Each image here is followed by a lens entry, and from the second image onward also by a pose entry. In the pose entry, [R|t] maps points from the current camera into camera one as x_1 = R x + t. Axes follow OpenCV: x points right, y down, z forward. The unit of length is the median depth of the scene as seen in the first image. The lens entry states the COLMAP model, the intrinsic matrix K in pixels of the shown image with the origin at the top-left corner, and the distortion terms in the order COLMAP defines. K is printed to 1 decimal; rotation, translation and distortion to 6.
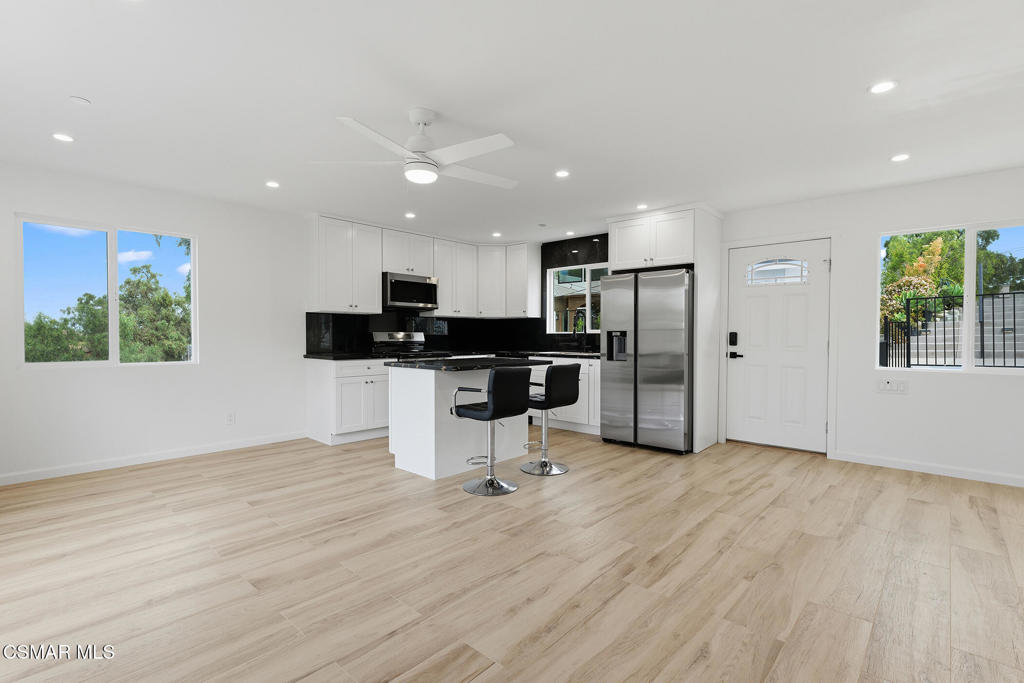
lens RADIAL K [[477.1, 0, 512.0], [0, 477.1, 341.5], [0, 0, 1]] dist [0.000072, 0.000005]
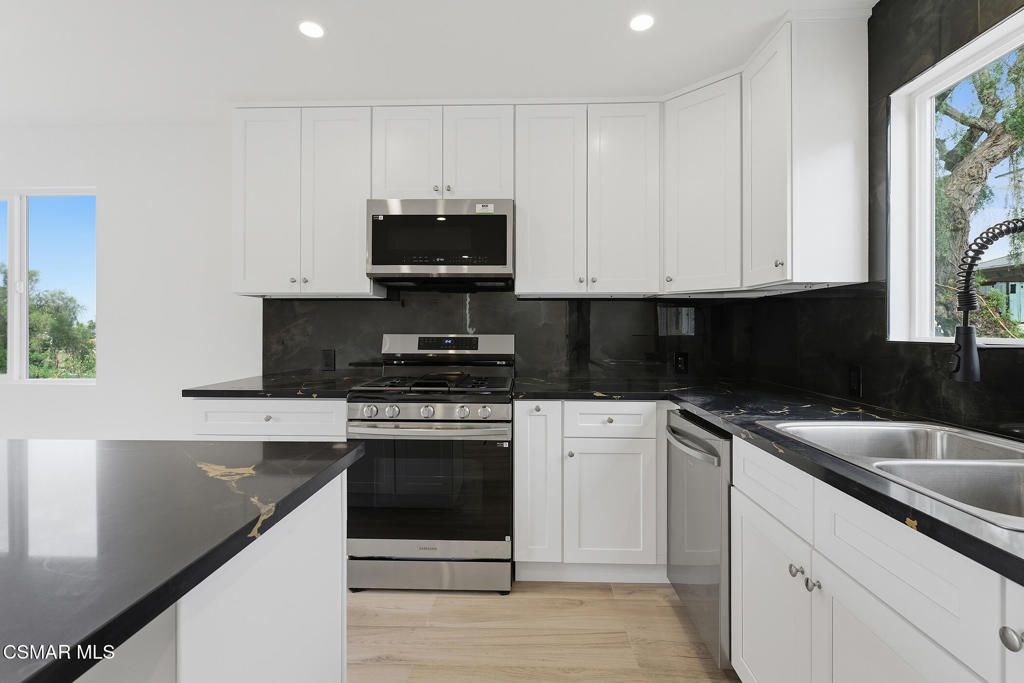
lens RADIAL K [[478.1, 0, 512.4], [0, 478.1, 328.0], [0, 0, 1]] dist [0.000024, 0.000084]
pose [[0.653201, -0.003340, -0.757177, 0.146214], [-0.009552, 0.999874, -0.012651, -0.019605], [0.757124, 0.015496, 0.653087, 0.728055]]
